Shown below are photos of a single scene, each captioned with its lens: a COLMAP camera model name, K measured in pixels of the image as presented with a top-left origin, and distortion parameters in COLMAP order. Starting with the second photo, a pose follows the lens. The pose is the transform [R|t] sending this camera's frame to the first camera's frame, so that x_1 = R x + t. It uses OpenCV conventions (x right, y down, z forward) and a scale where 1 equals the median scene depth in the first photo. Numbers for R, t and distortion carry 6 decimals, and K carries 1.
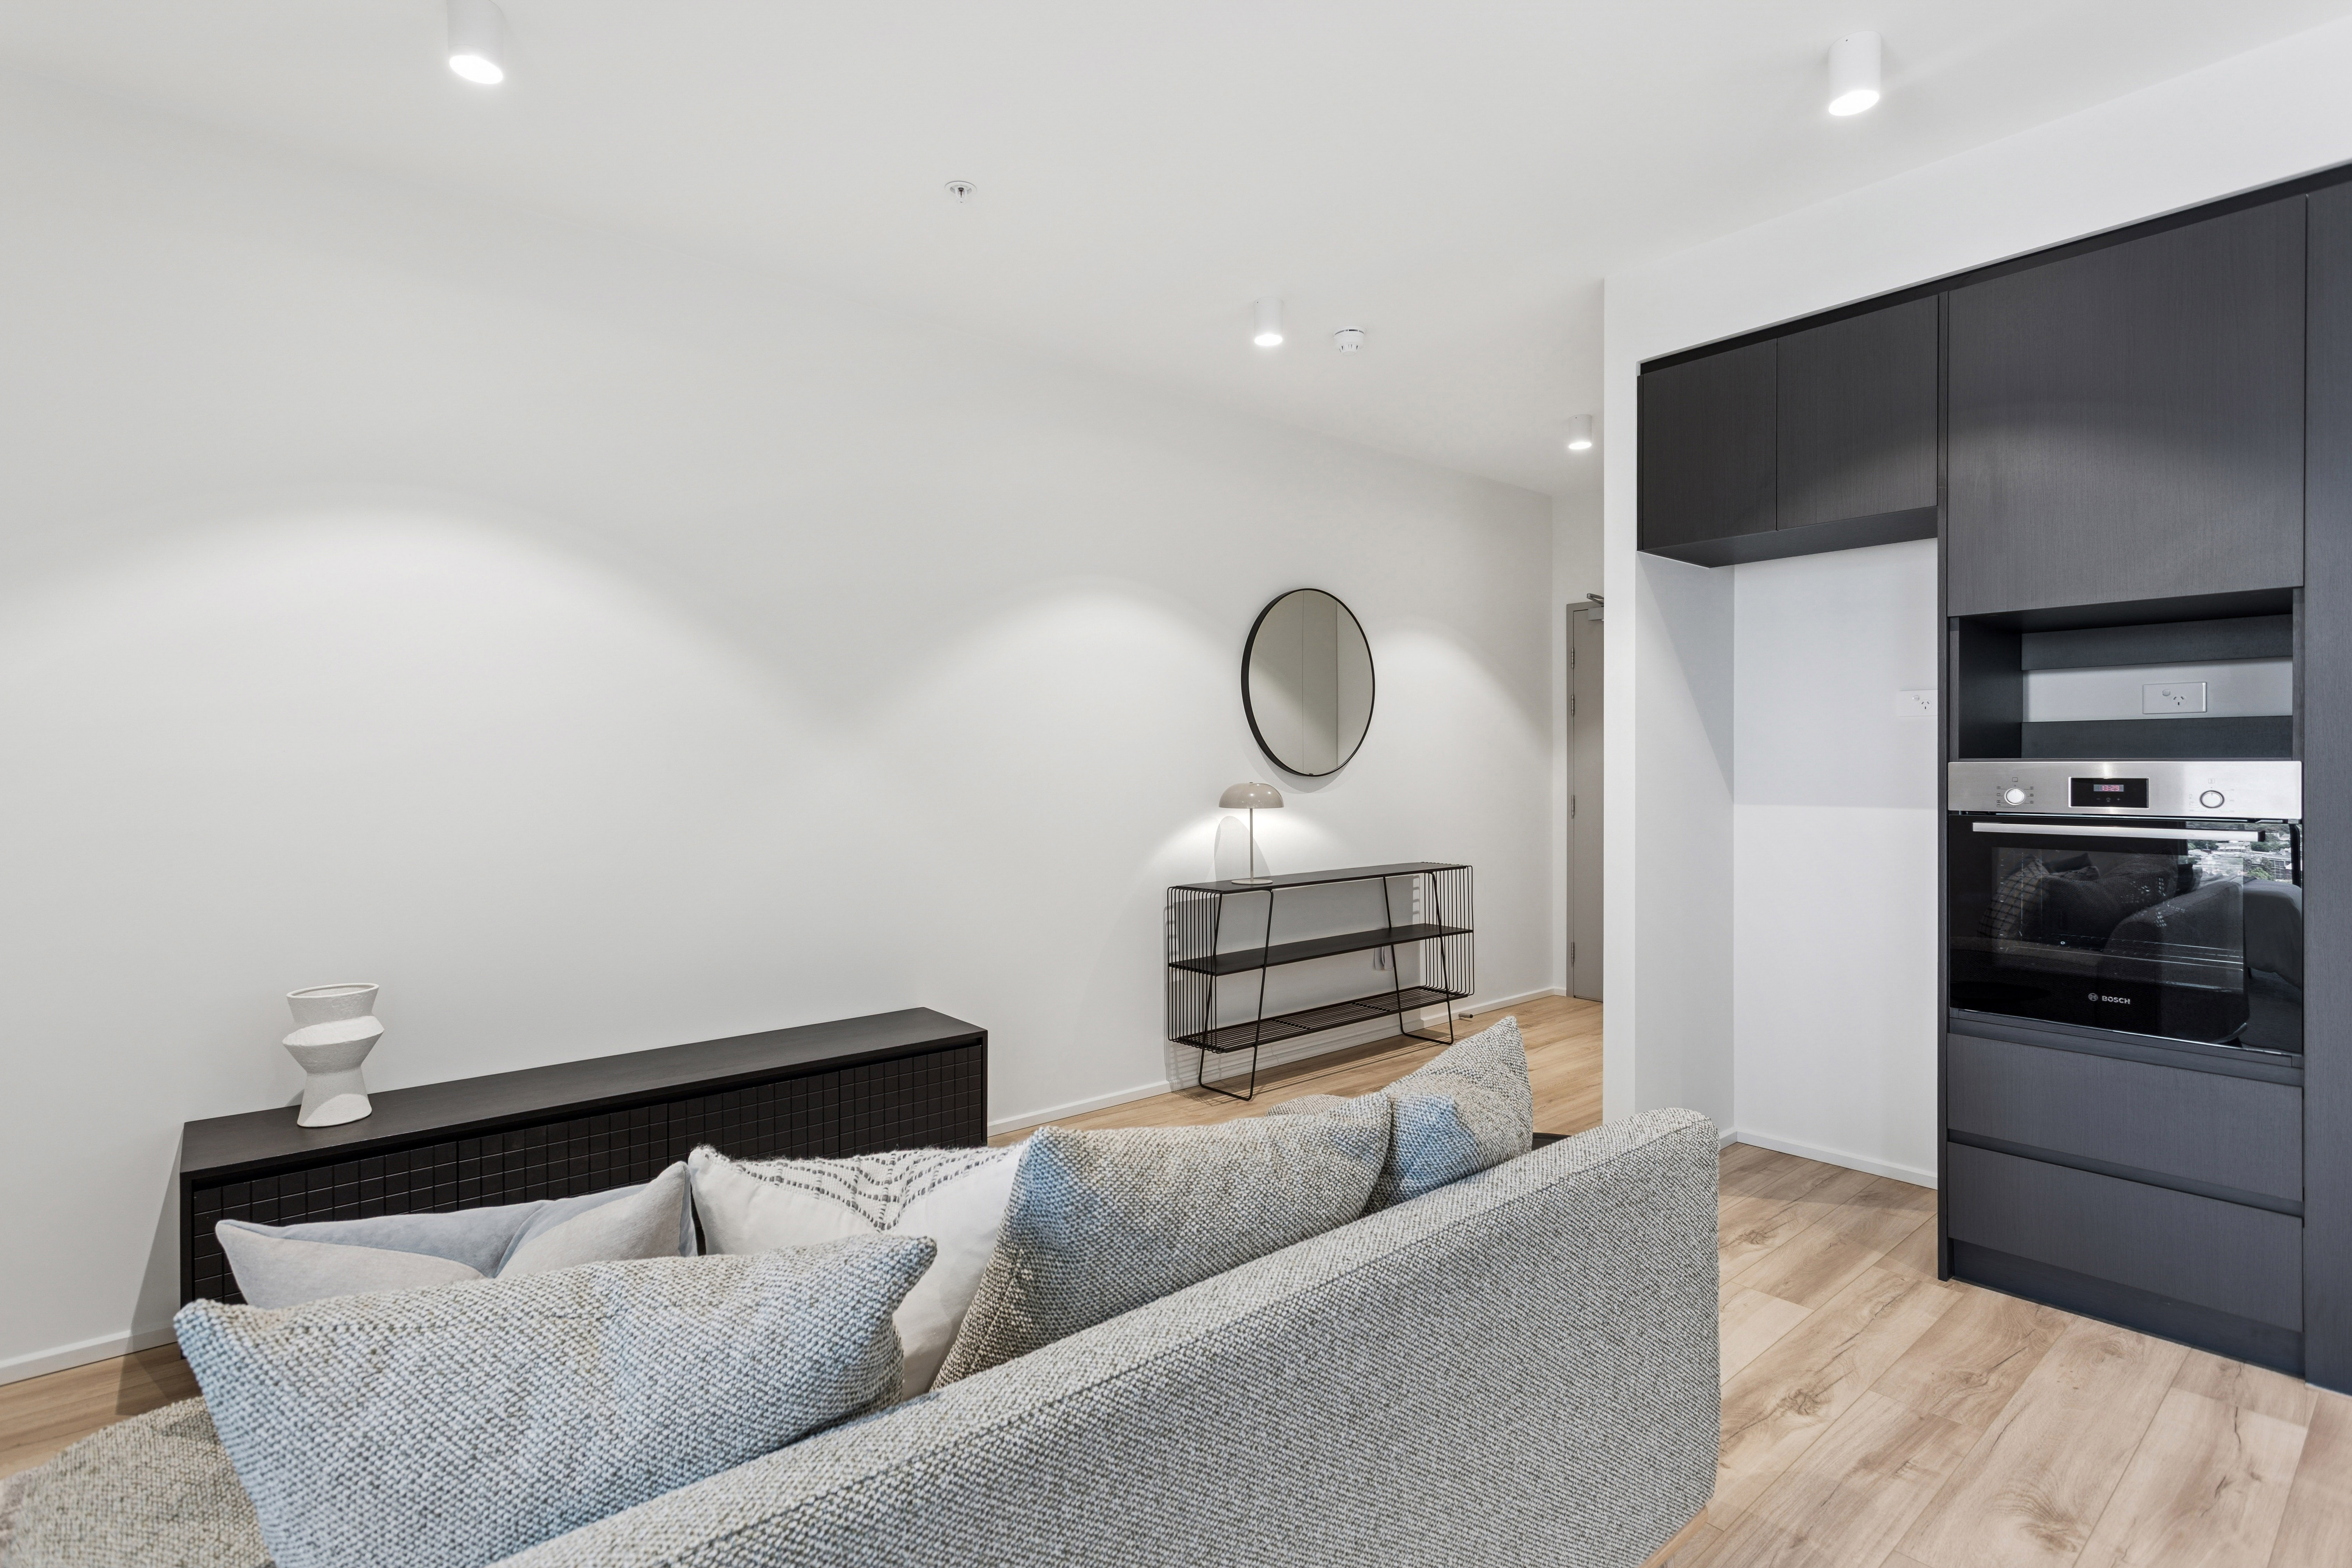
lens RADIAL K [[1111.4, 0, 1169.0], [0, 1111.4, 776.0], [0, 0, 1]] dist [0.003412, 0.000709]
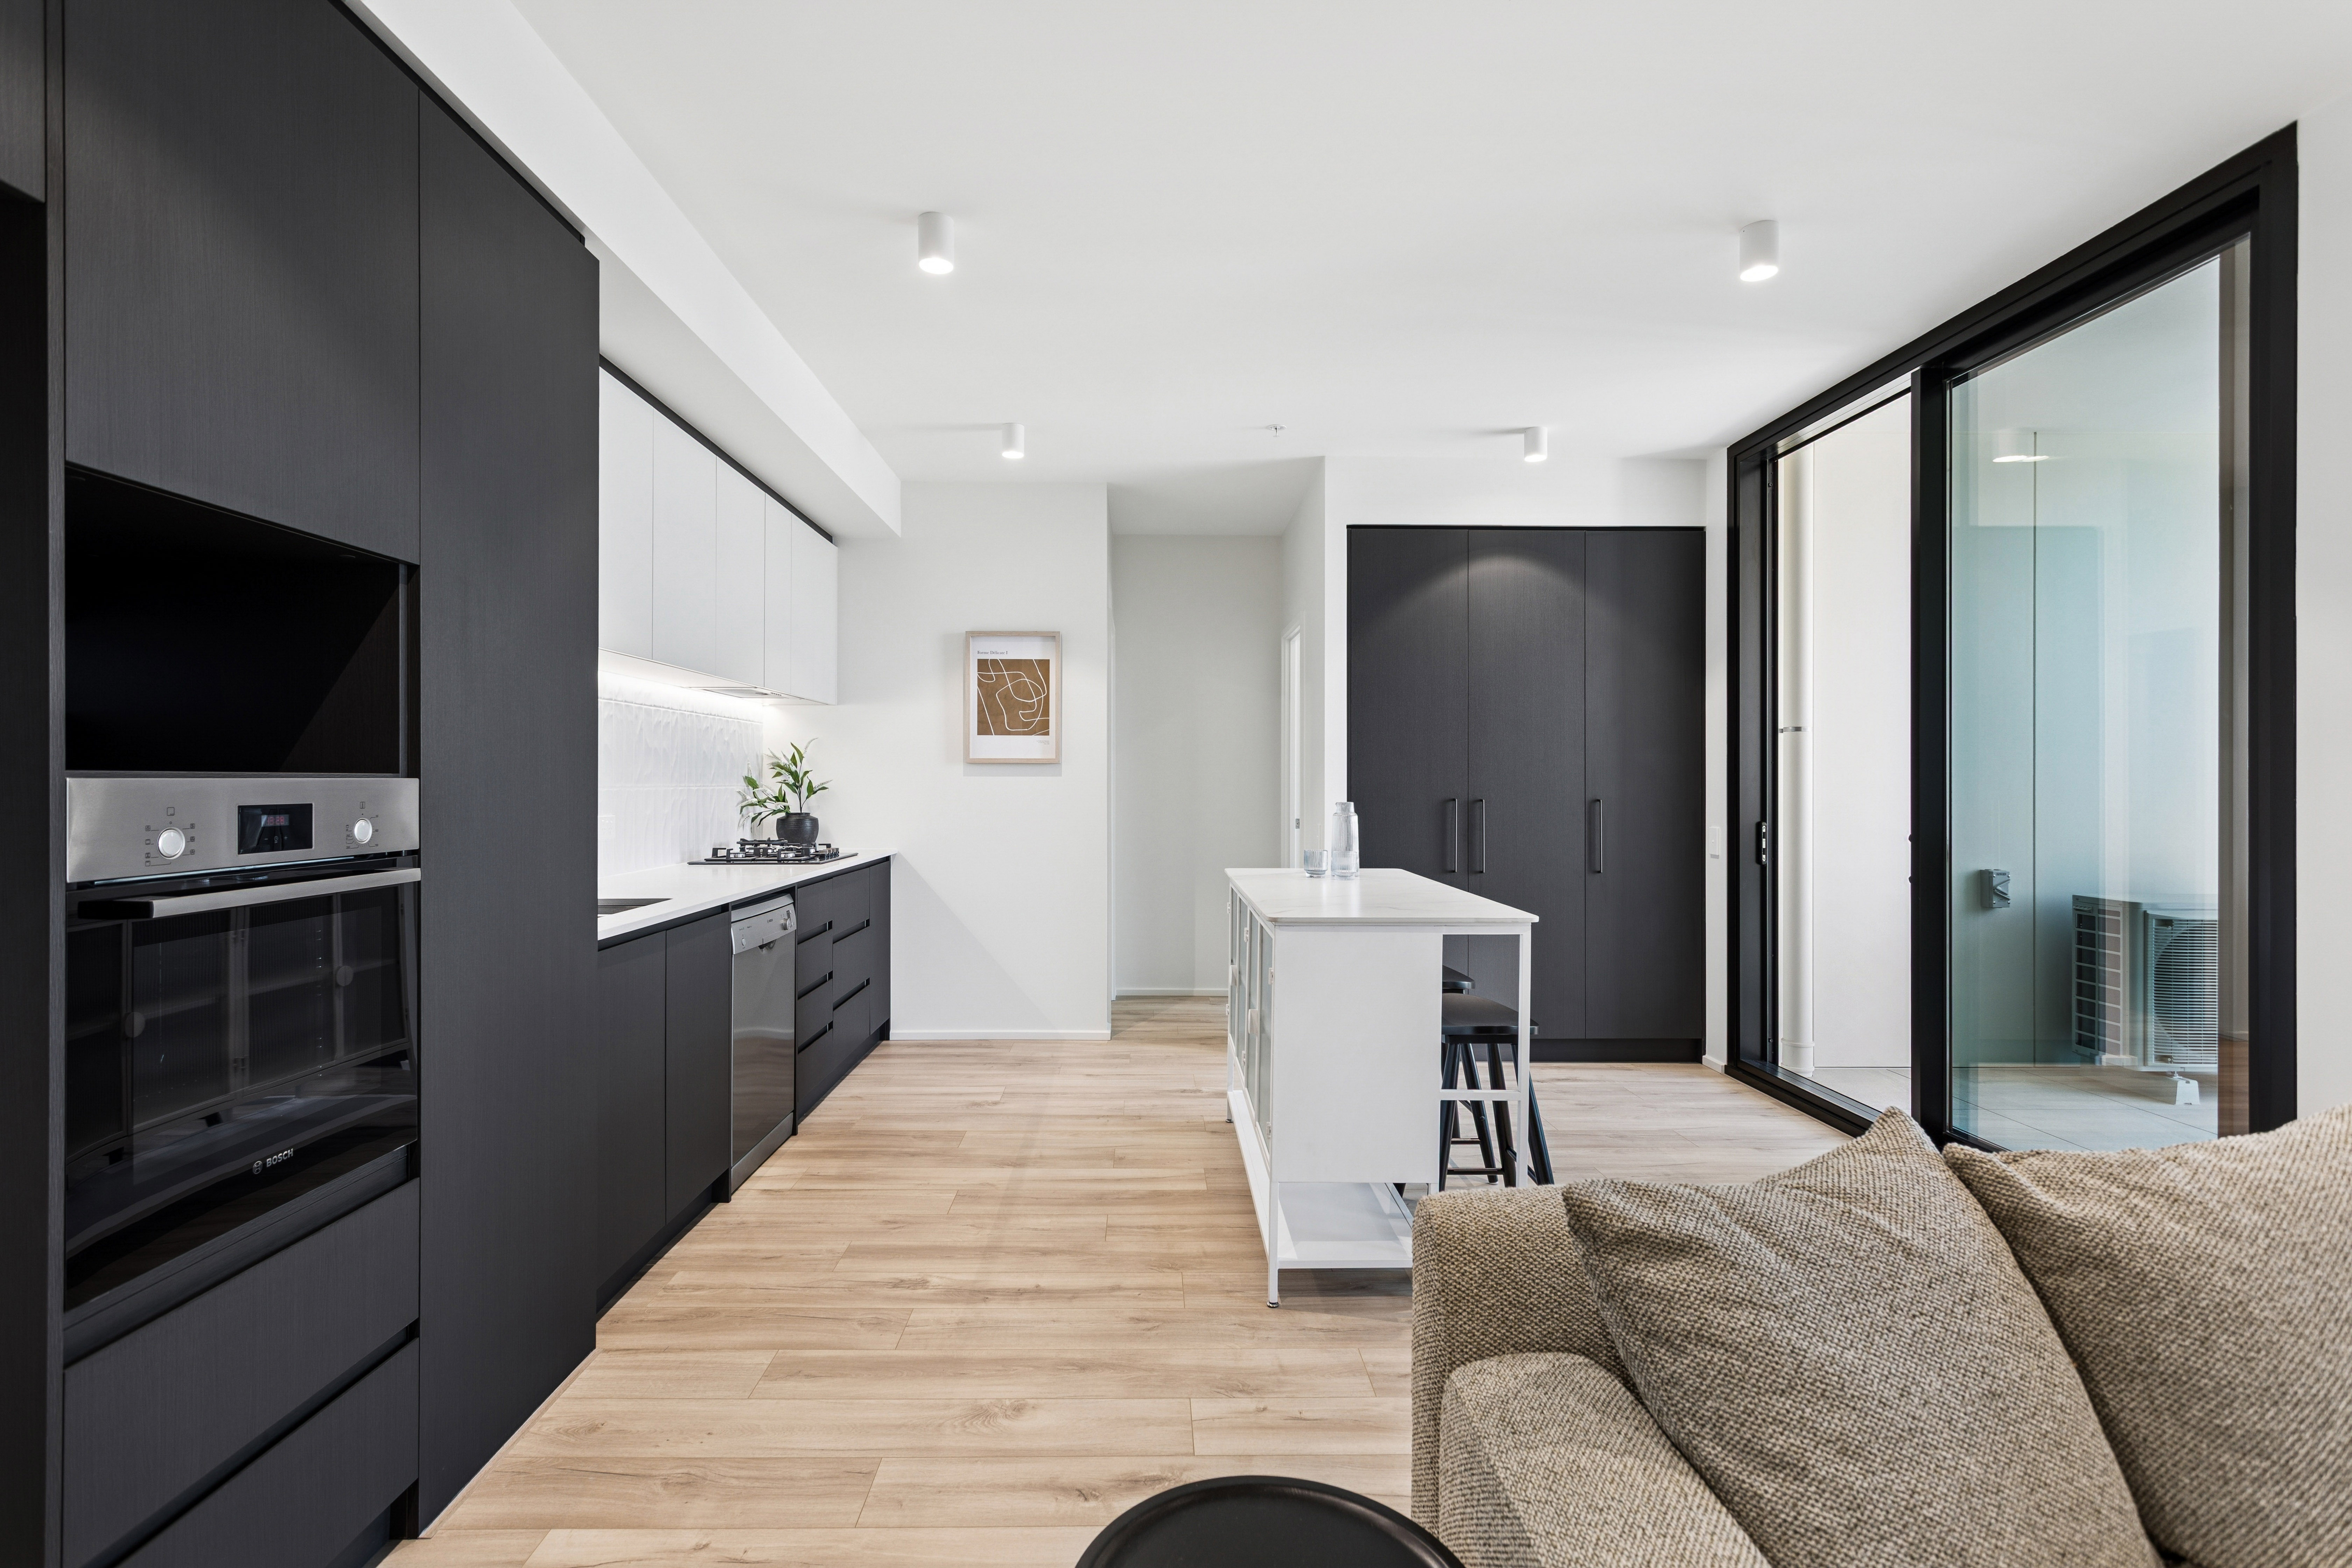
lens RADIAL K [[1111.4, 0, 1169.0], [0, 1111.4, 776.0], [0, 0, 1]] dist [0.003412, 0.000709]
pose [[-0.763902, -0.000121, 0.645332, 0.052263], [0.001284, 0.999998, 0.001707, -0.013186], [-0.645331, 0.002133, -0.763900, 1.029449]]
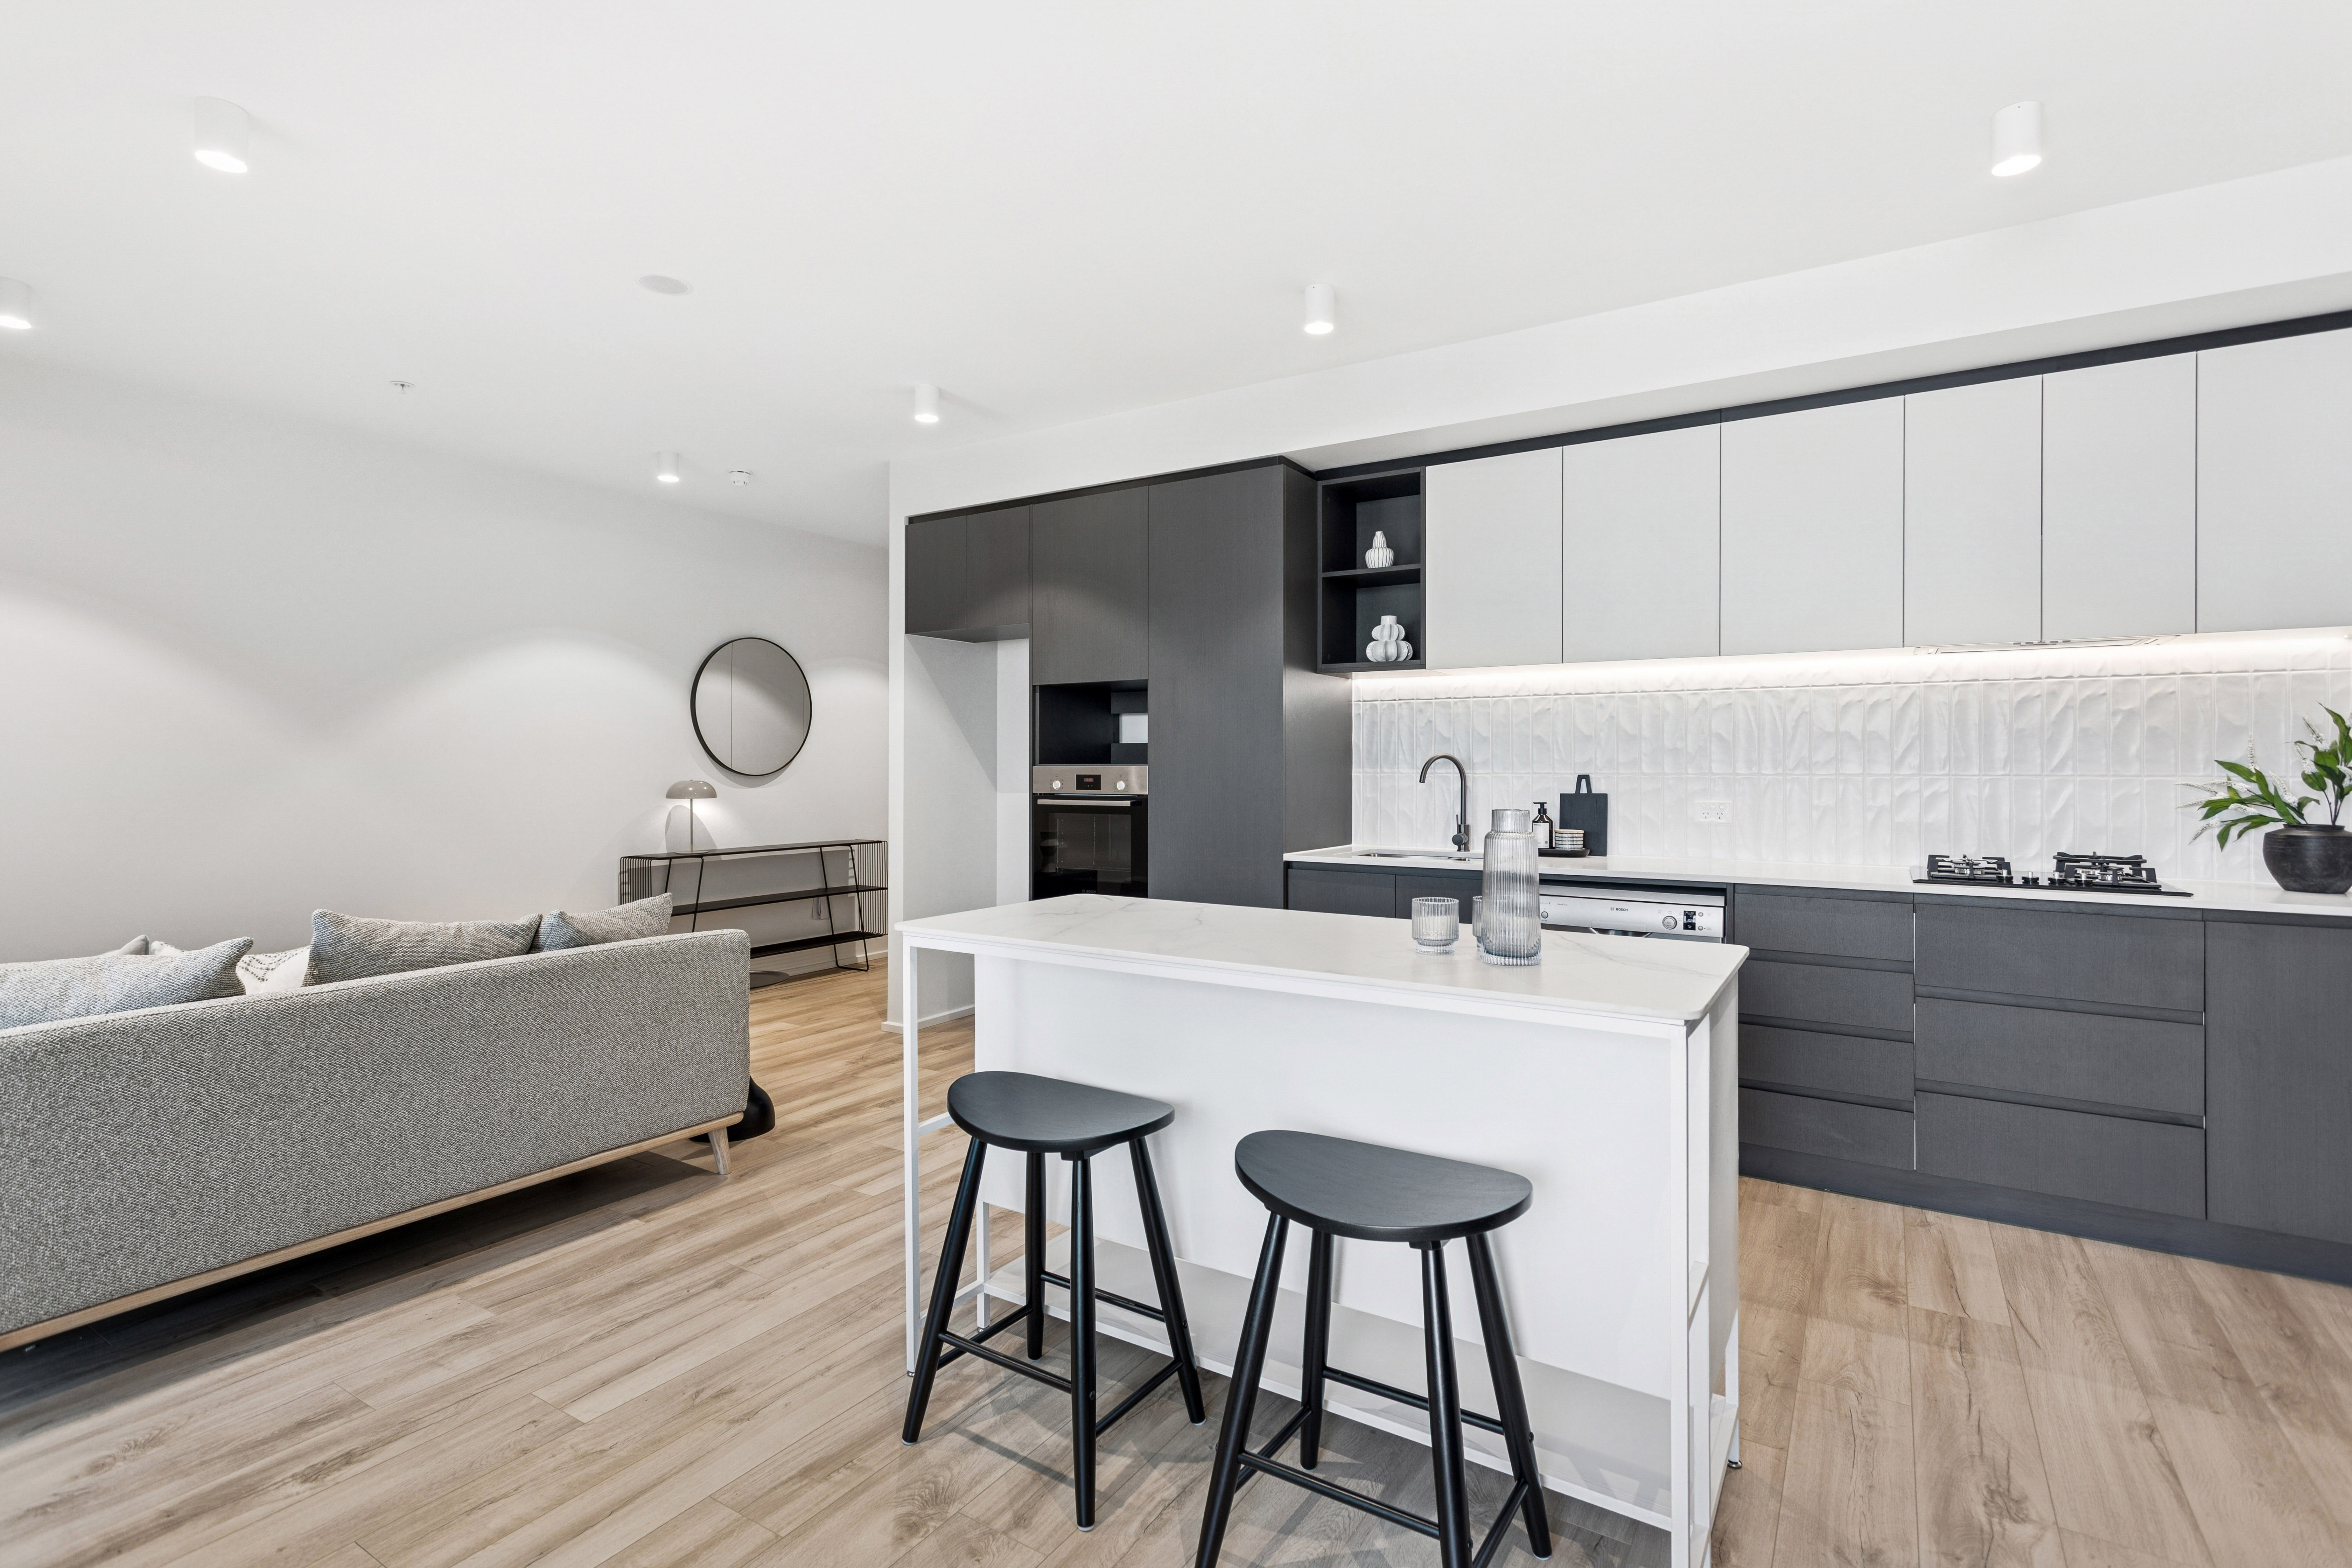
lens RADIAL K [[1111.4, 0, 1169.0], [0, 1111.4, 776.0], [0, 0, 1]] dist [0.003412, 0.000709]
pose [[0.960323, 0.000577, 0.278890, 0.400627], [0.000390, 0.999994, -0.003413, 0.009317], [-0.278890, 0.003386, 0.960317, -0.761873]]
